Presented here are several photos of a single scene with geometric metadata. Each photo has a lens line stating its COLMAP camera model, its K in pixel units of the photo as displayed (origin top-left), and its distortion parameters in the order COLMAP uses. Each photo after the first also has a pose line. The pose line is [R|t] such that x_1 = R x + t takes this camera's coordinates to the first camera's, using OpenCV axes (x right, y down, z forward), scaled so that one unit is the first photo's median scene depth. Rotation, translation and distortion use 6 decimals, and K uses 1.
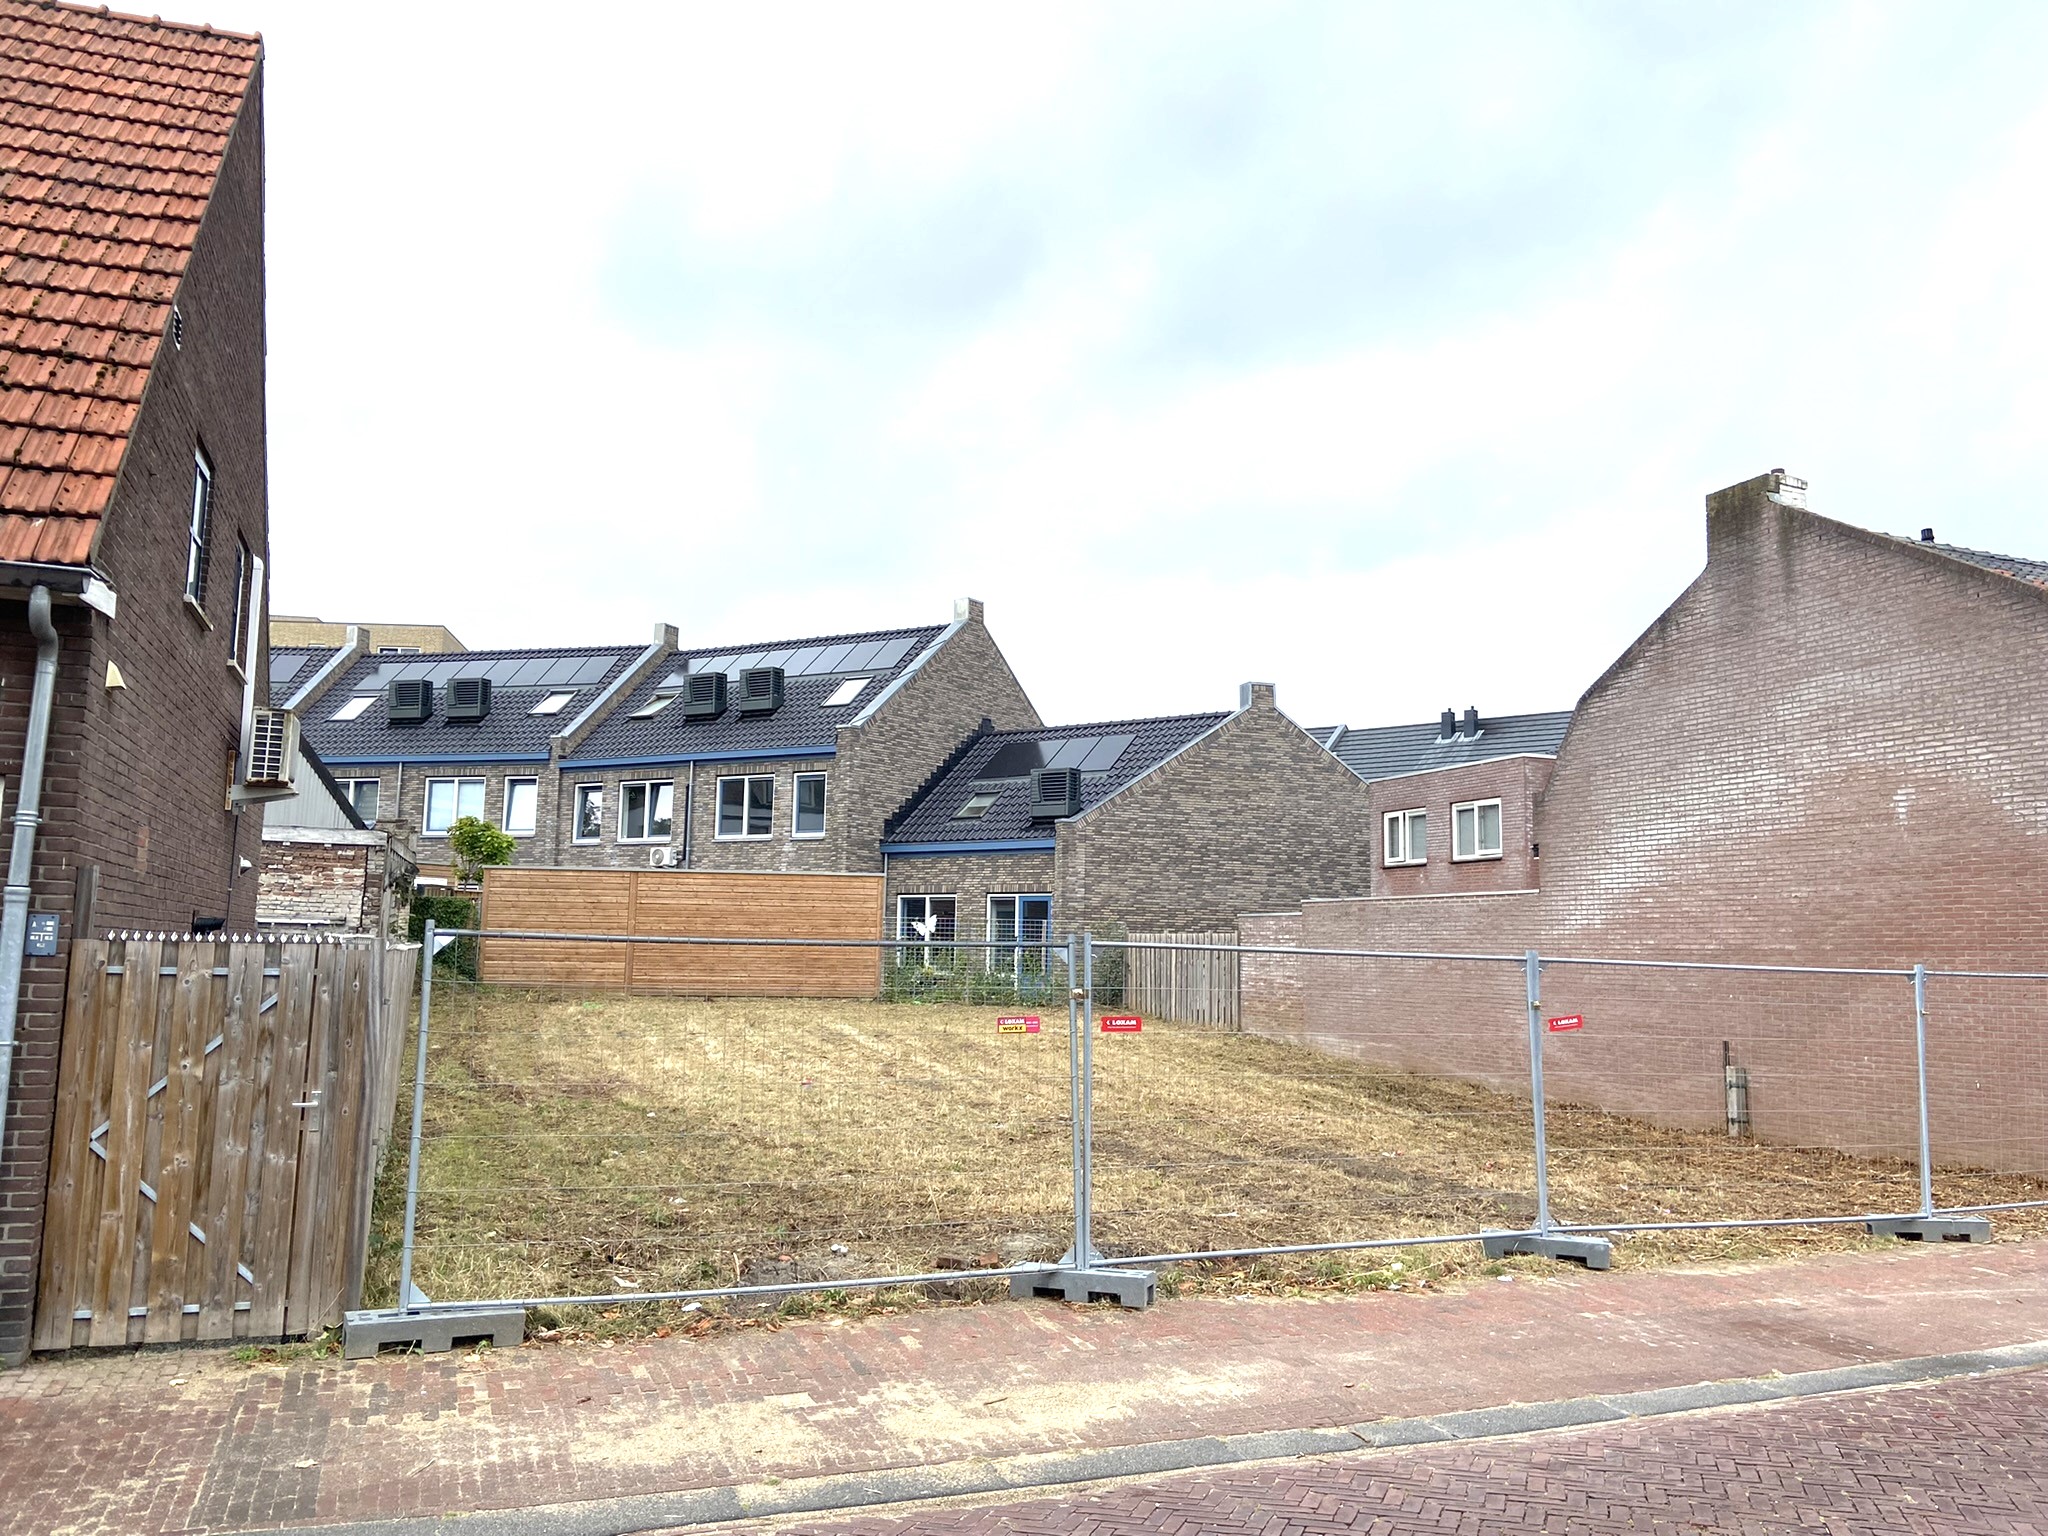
lens RADIAL K [[1532.8, 0, 1024.2], [0, 1532.8, 764.0], [0, 0, 1]] dist [0.123523, -0.150239]
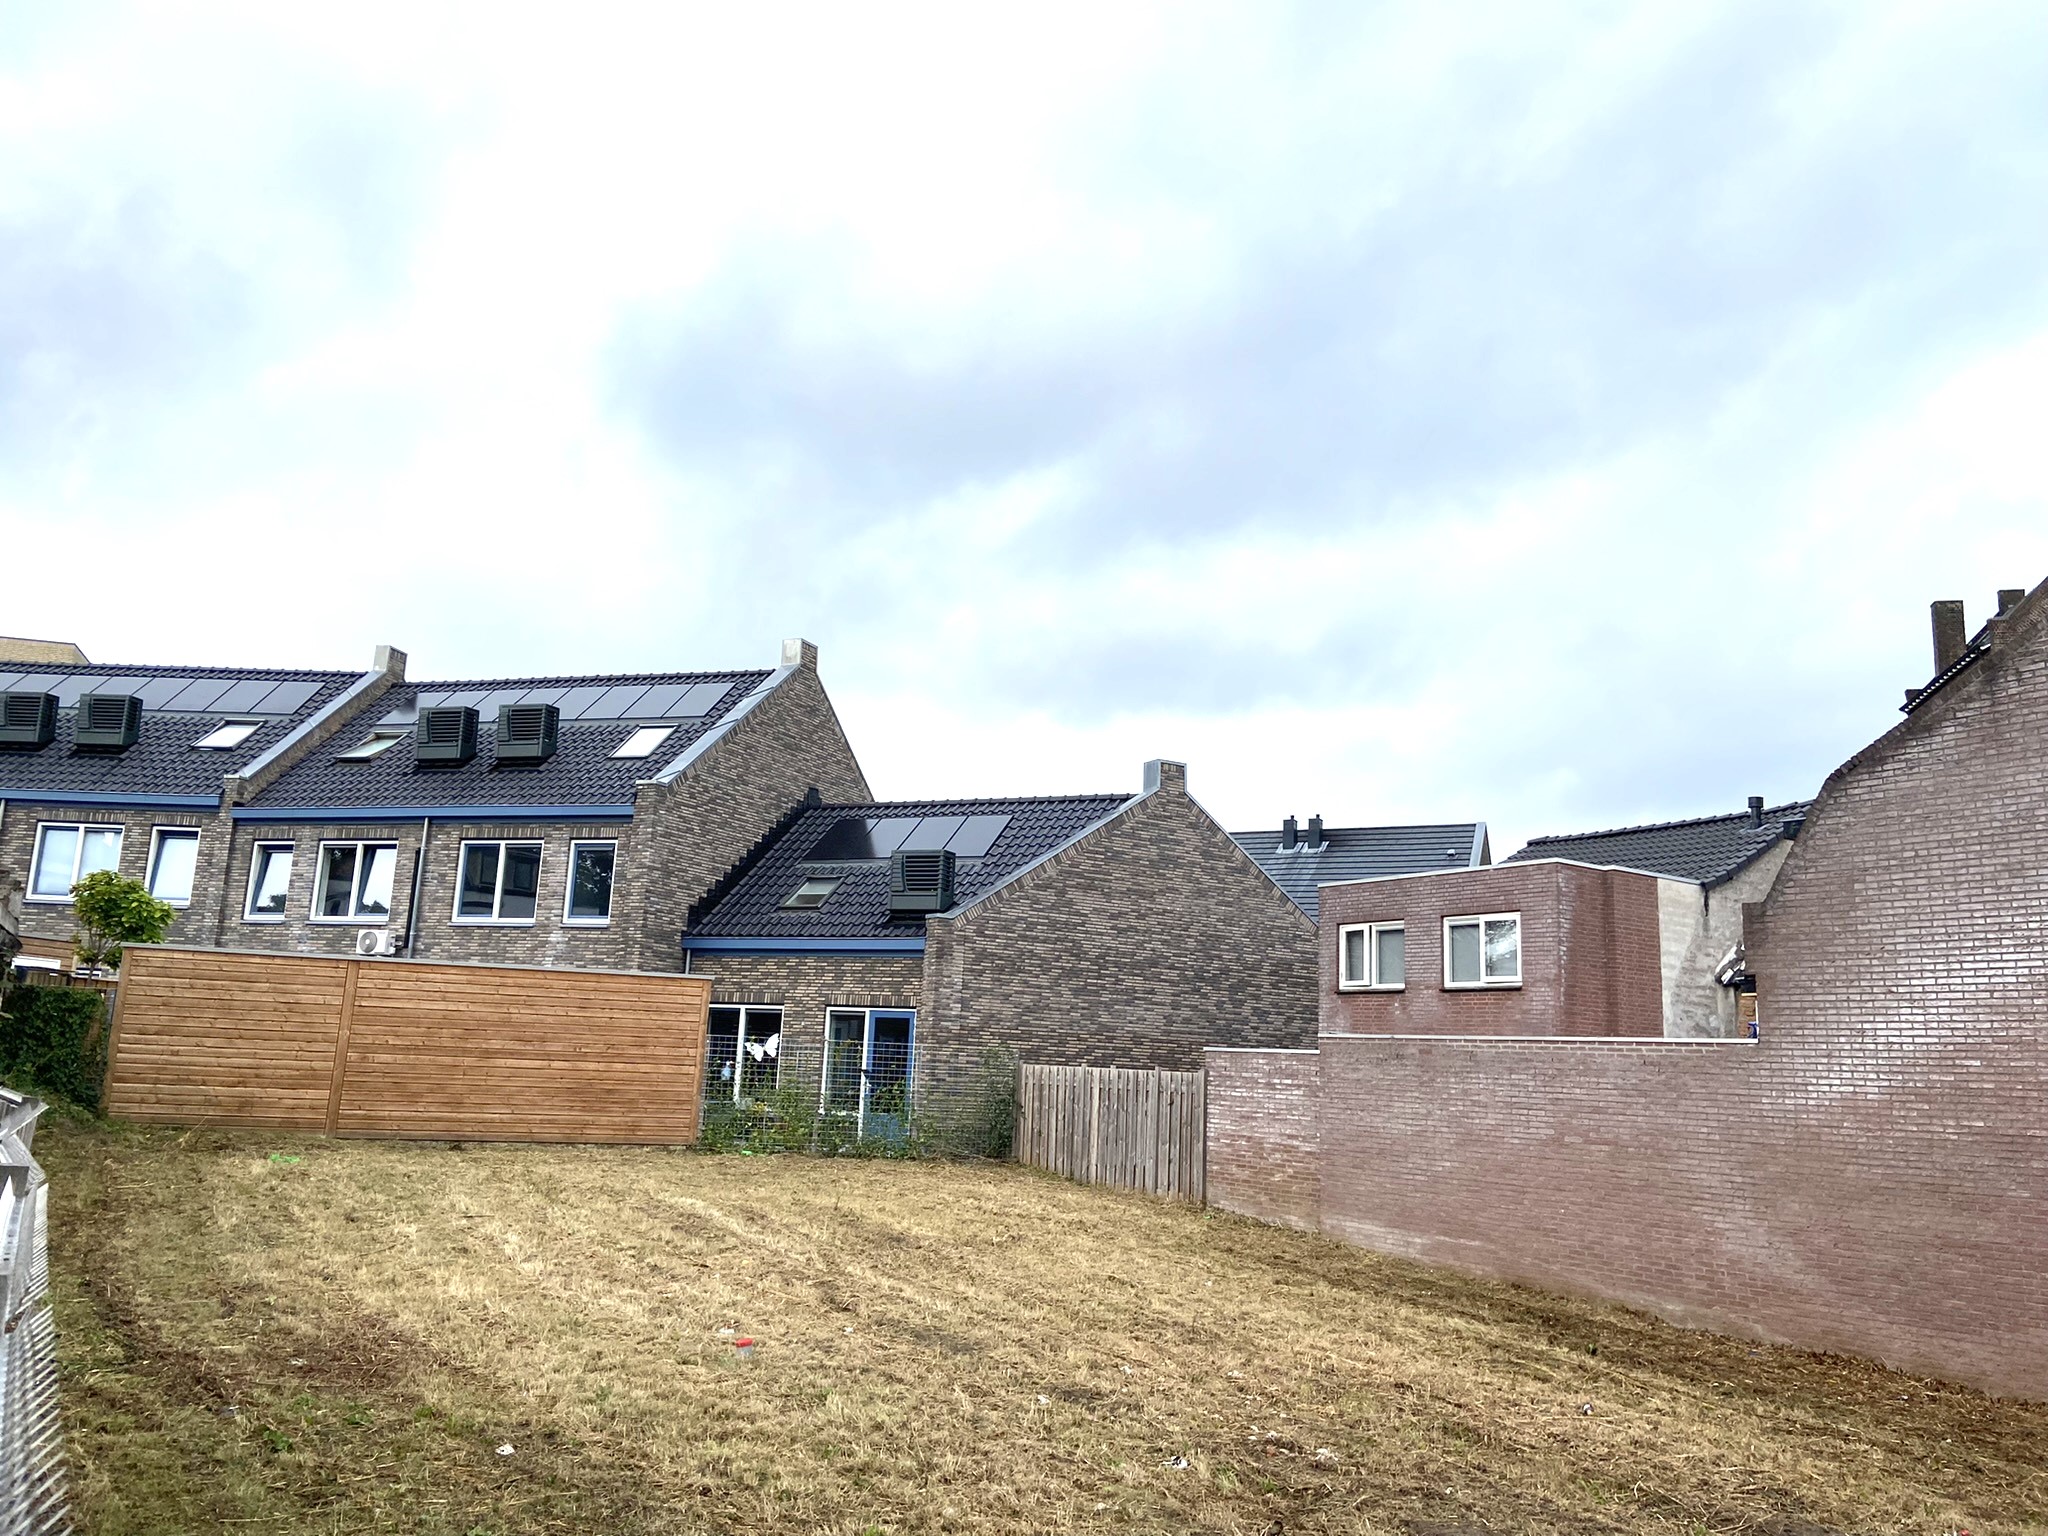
lens RADIAL K [[1532.8, 0, 1025.5], [0, 1532.8, 772.7], [0, 0, 1]] dist [0.123523, -0.150239]
pose [[0.978621, 0.065435, 0.194986, -0.126474], [-0.052644, 0.996151, -0.070081, 0.023202], [-0.198821, 0.058318, 0.978299, 0.305122]]
